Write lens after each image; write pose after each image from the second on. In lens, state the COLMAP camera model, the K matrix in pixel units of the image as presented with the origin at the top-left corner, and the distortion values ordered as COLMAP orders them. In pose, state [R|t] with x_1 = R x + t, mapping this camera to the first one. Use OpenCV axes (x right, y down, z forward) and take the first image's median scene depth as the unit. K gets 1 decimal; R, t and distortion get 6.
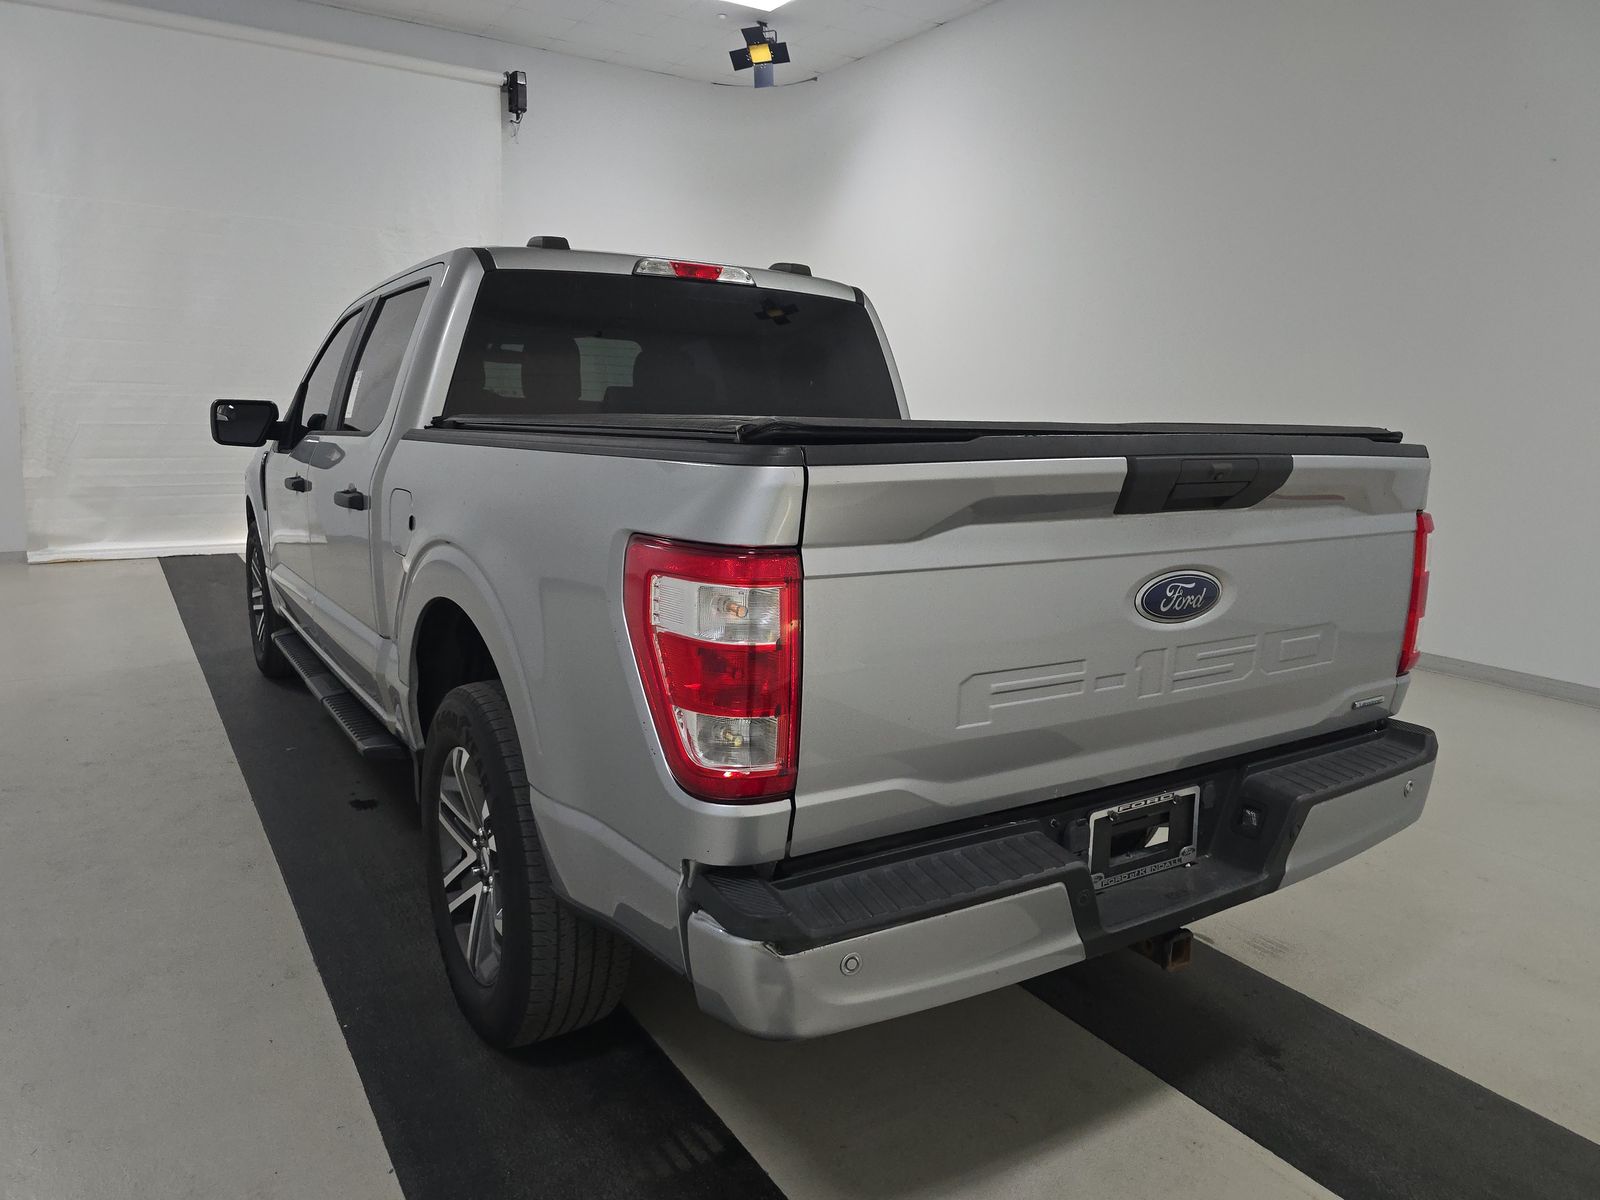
lens RADIAL K [[1077.4, 0, 793.9], [0, 1077.4, 599.0], [0, 0, 1]] dist [0.051299, -0.043584]
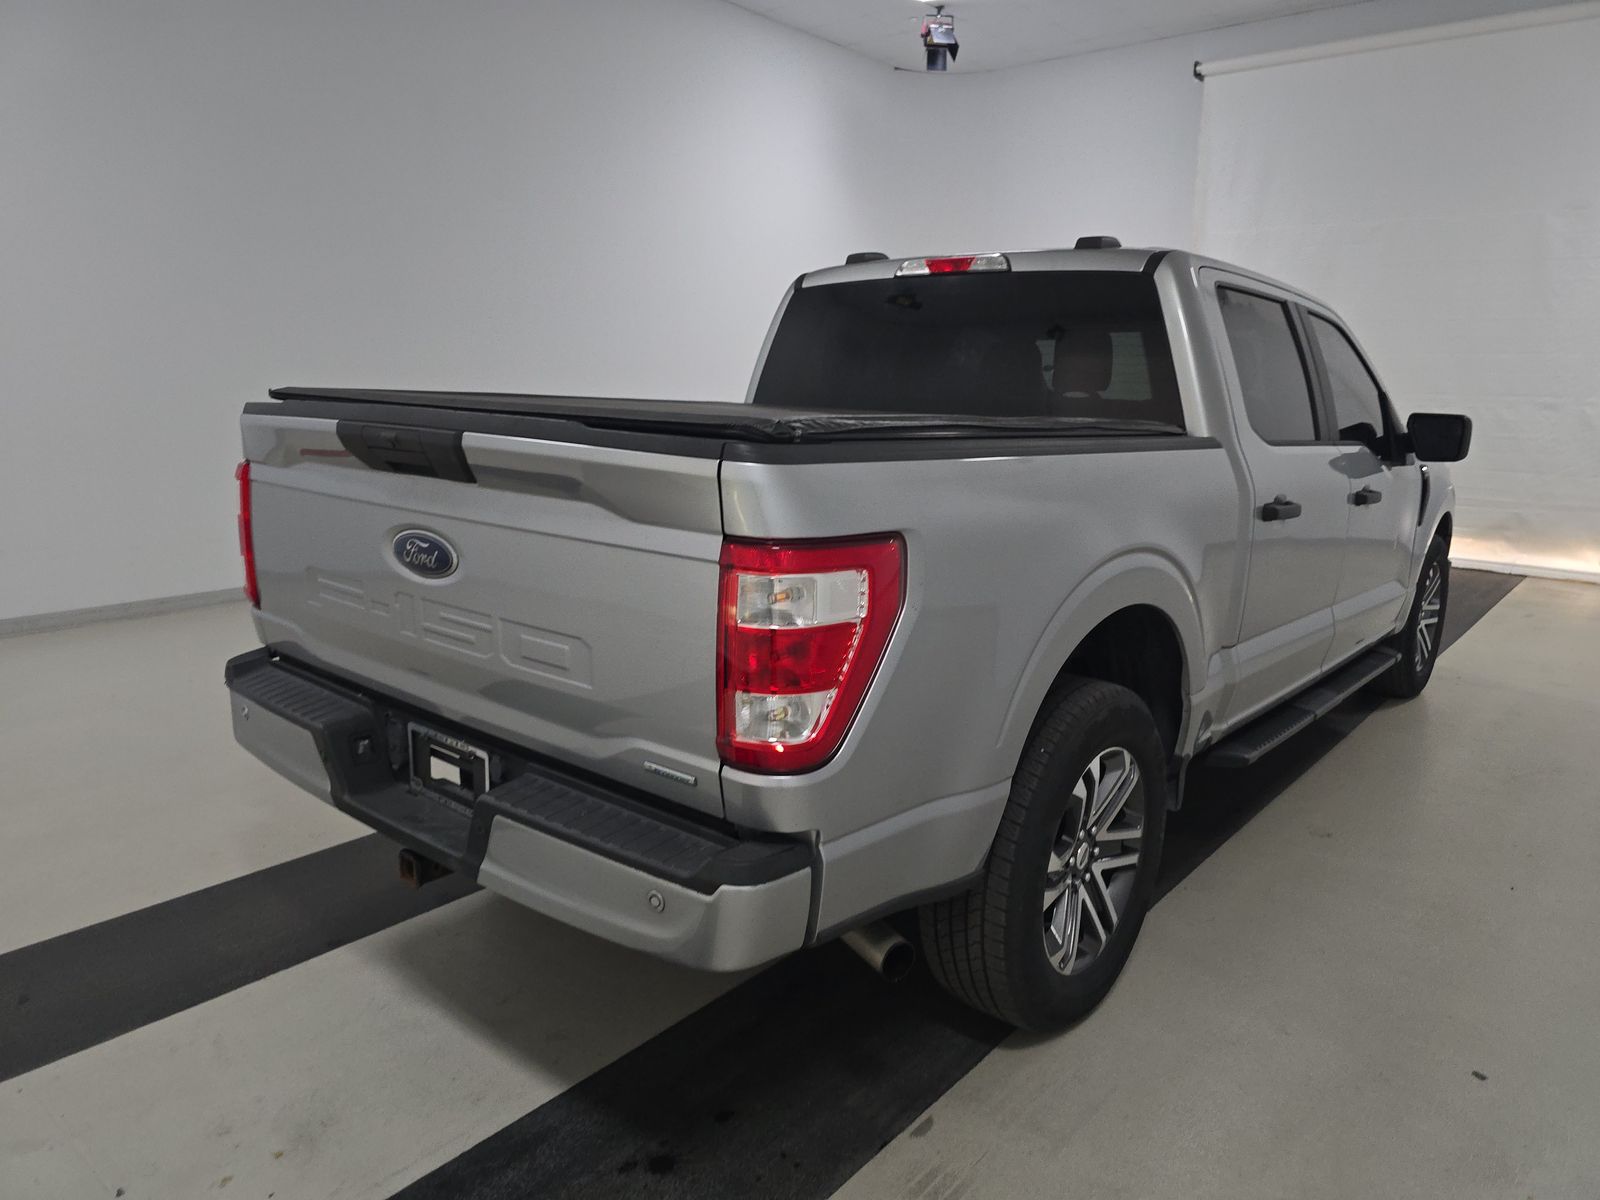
lens RADIAL K [[1077.4, 0, 802.9], [0, 1077.4, 596.2], [0, 0, 1]] dist [0.051299, -0.043584]
pose [[0.303330, 0.171882, -0.937255, 1.424958], [-0.185238, 0.975469, 0.118940, -0.153320], [0.934707, 0.137537, 0.327729, 0.939609]]
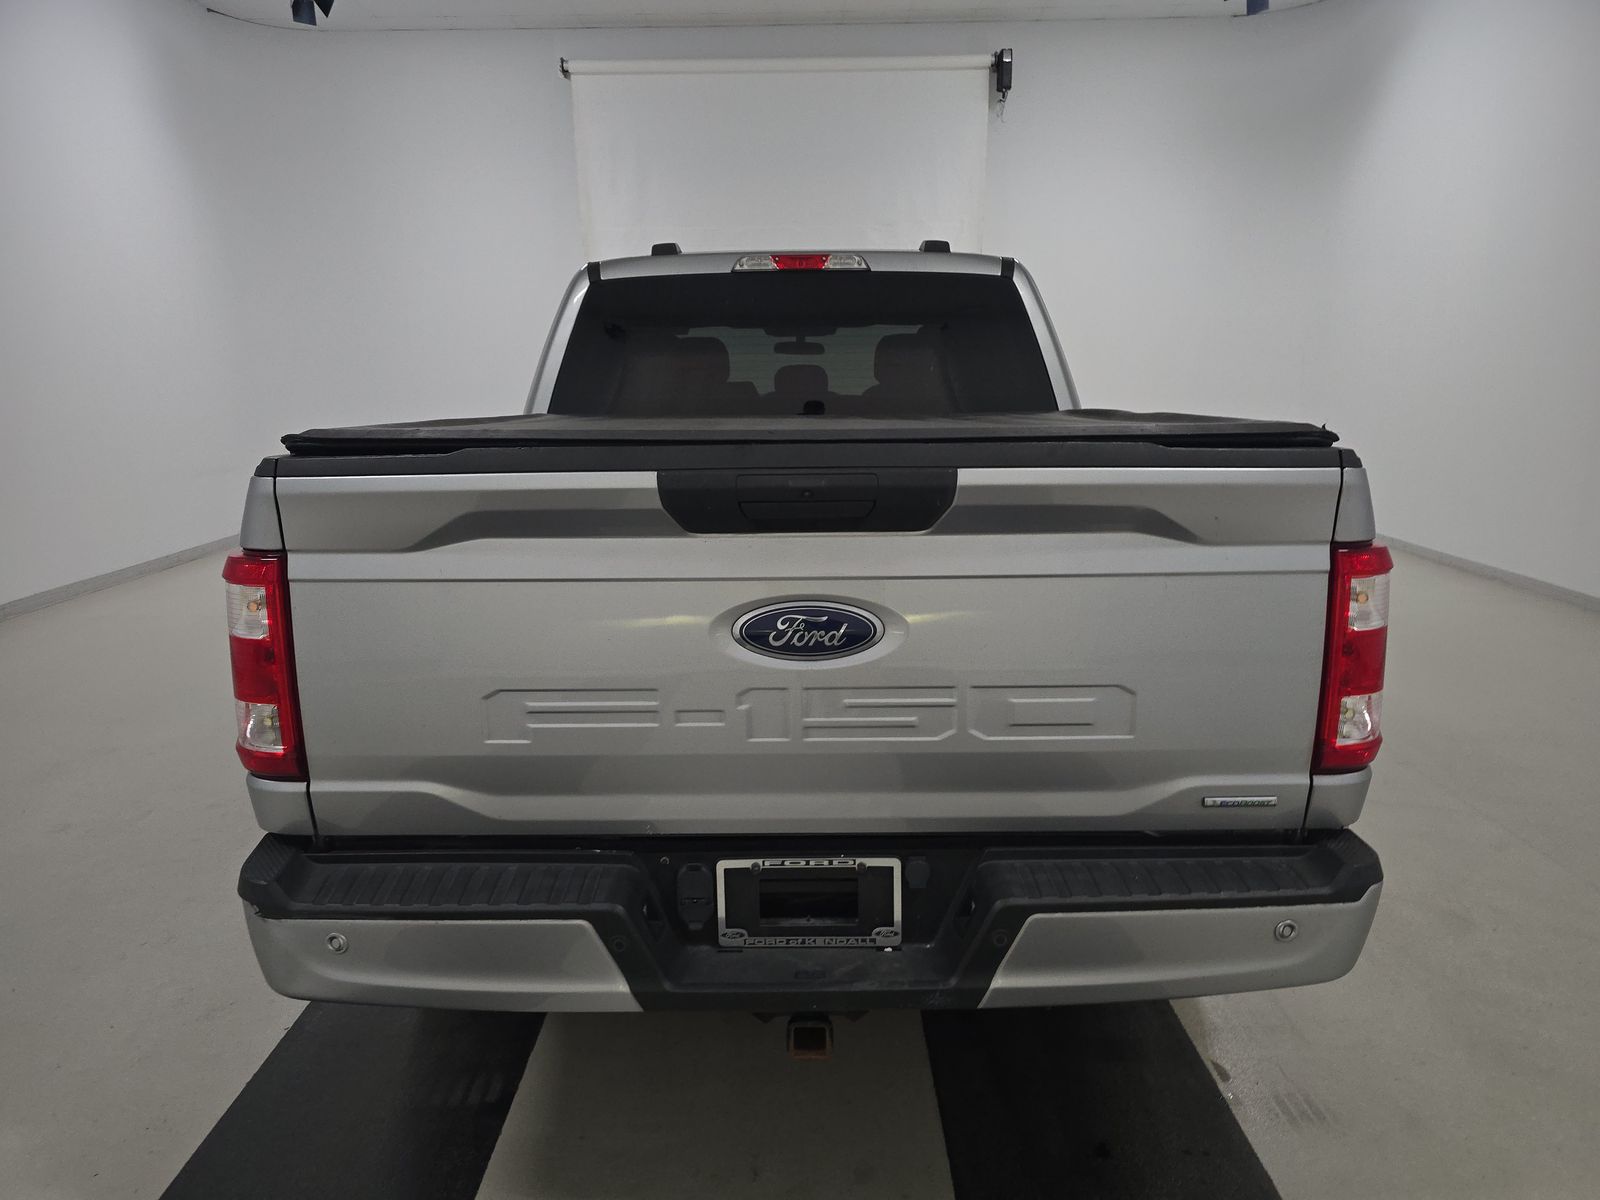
lens RADIAL K [[1077.4, 0, 795.6], [0, 1077.4, 589.4], [0, 0, 1]] dist [0.051299, -0.043584]
pose [[0.840911, 0.074816, -0.535976, 0.751349], [-0.065540, 0.997187, 0.036368, -0.061471], [0.537189, 0.004546, 0.843449, 0.256101]]
